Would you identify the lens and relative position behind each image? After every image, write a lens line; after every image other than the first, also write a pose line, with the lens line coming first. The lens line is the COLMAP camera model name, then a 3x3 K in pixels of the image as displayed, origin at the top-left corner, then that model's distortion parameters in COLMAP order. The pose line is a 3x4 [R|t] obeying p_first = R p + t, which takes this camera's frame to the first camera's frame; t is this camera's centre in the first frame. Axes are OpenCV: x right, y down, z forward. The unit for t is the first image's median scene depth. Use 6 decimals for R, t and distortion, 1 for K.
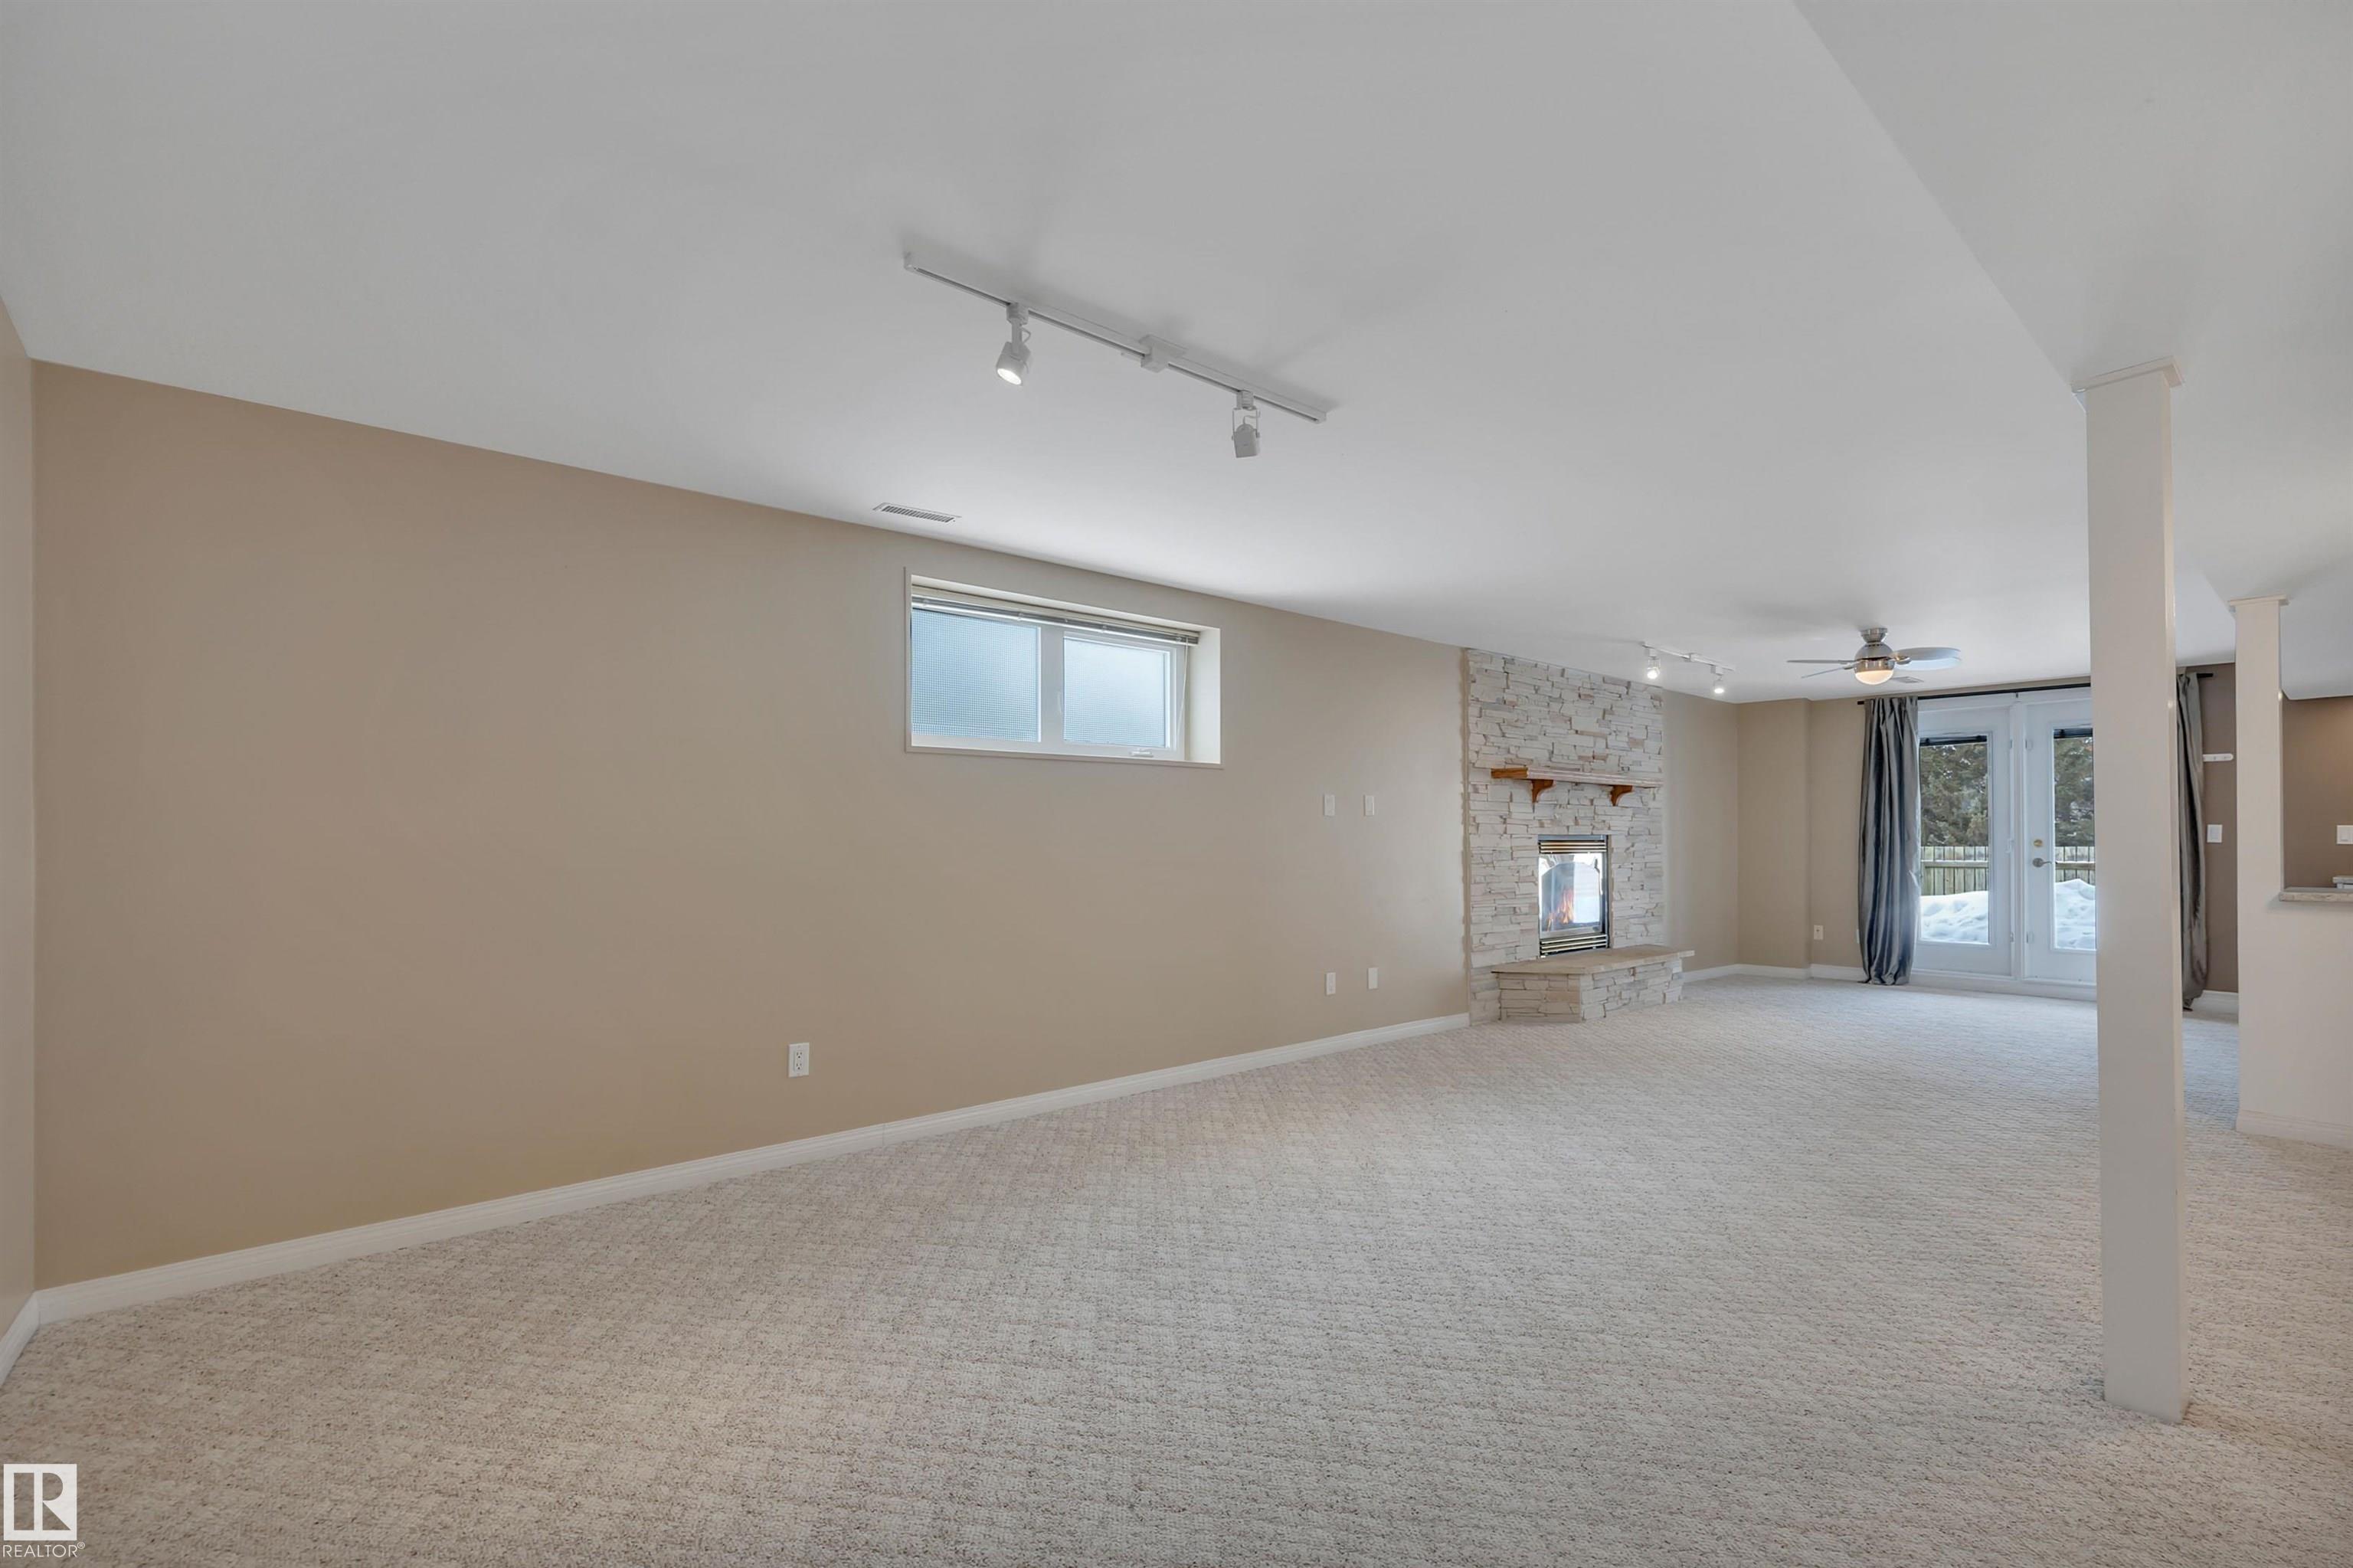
lens RADIAL K [[1065.0, 0, 1270.8], [0, 1065.0, 815.4], [0, 0, 1]] dist [-0.000535, -0.000006]
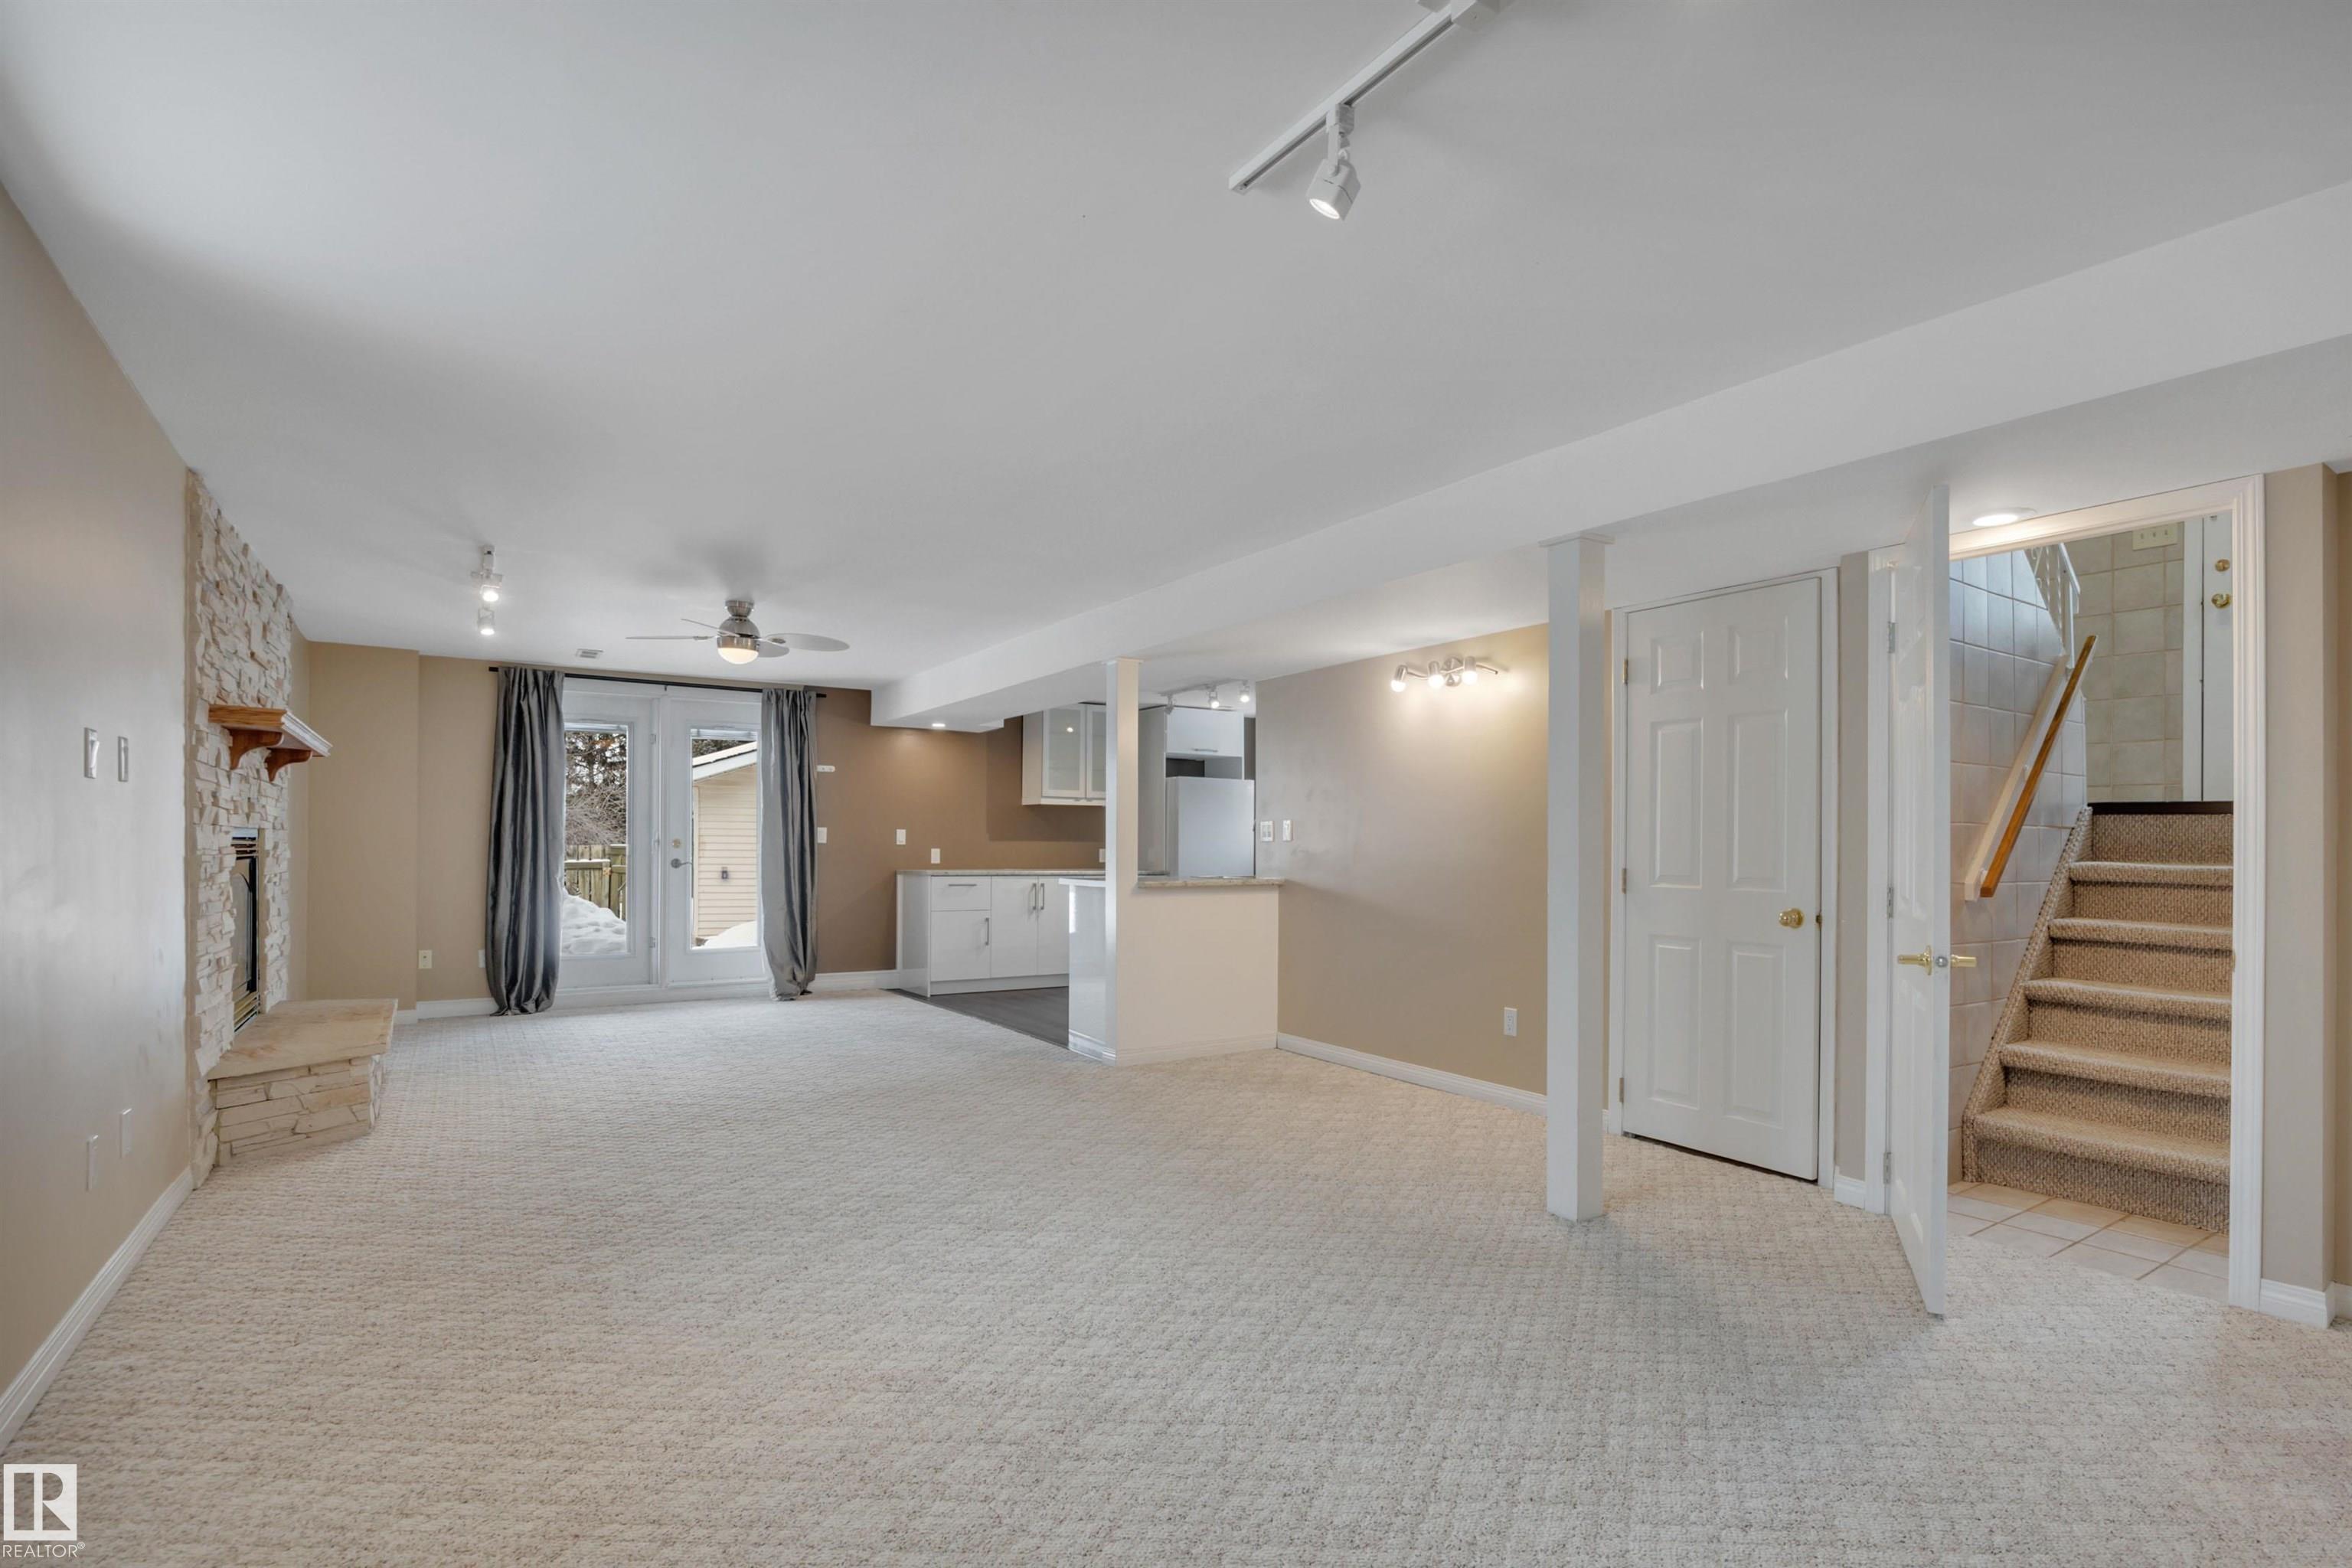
lens RADIAL K [[1172.2, 0, 1219.0], [0, 1172.2, 838.4], [0, 0, 1]] dist [-0.003722, 0.000255]
pose [[0.164687, 0.005203, 0.986332, -0.273204], [-0.028013, 0.999607, -0.000596, 0.009182], [-0.985948, -0.027532, 0.164769, 0.373302]]
